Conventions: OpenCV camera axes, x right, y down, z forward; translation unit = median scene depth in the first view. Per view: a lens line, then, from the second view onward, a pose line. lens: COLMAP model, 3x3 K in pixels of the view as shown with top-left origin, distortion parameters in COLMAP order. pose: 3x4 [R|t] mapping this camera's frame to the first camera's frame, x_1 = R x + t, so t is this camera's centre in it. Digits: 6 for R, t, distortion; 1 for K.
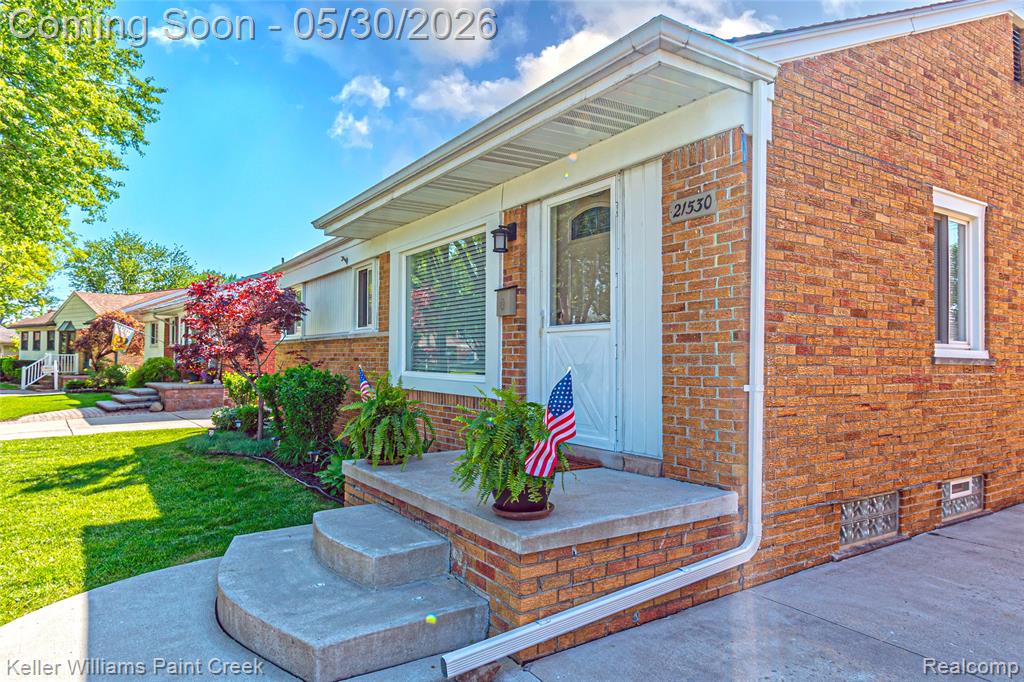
lens RADIAL K [[630.6, 0, 512.0], [0, 630.6, 341.0], [0, 0, 1]] dist [0.003962, 0.000739]
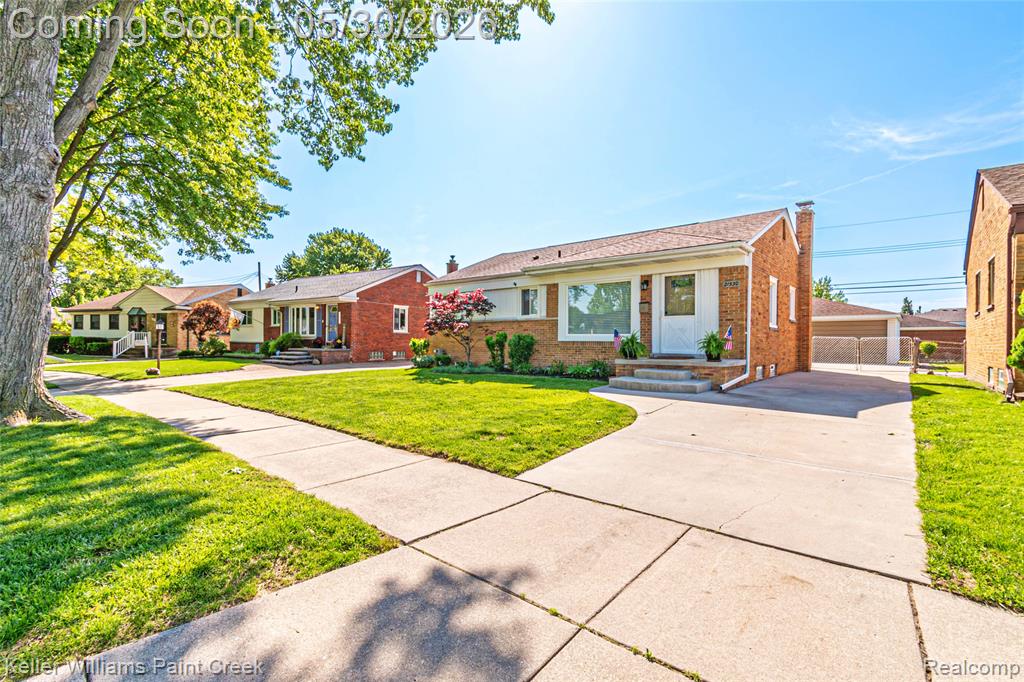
lens RADIAL K [[456.1, 0, 512.0], [0, 456.1, 341.0], [0, 0, 1]] dist [0.002179, 0.000188]
pose [[0.961888, -0.002444, 0.273432, -1.160452], [-0.005902, 0.999542, 0.029695, 0.032602], [-0.273379, -0.030177, 0.961433, -0.844067]]
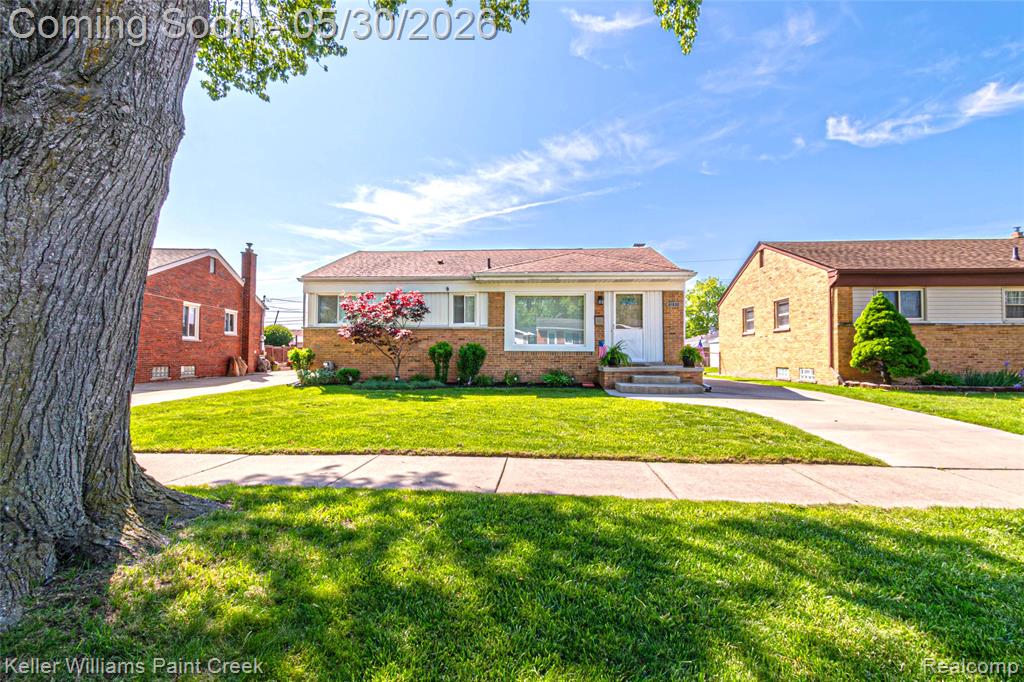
lens RADIAL K [[456.1, 0, 512.0], [0, 456.1, 341.0], [0, 0, 1]] dist [0.002179, 0.000188]
pose [[0.615016, 0.017276, 0.788325, -2.095665], [-0.021718, 0.999752, -0.004966, 0.062602], [-0.788215, -0.014066, 0.615239, -0.077289]]
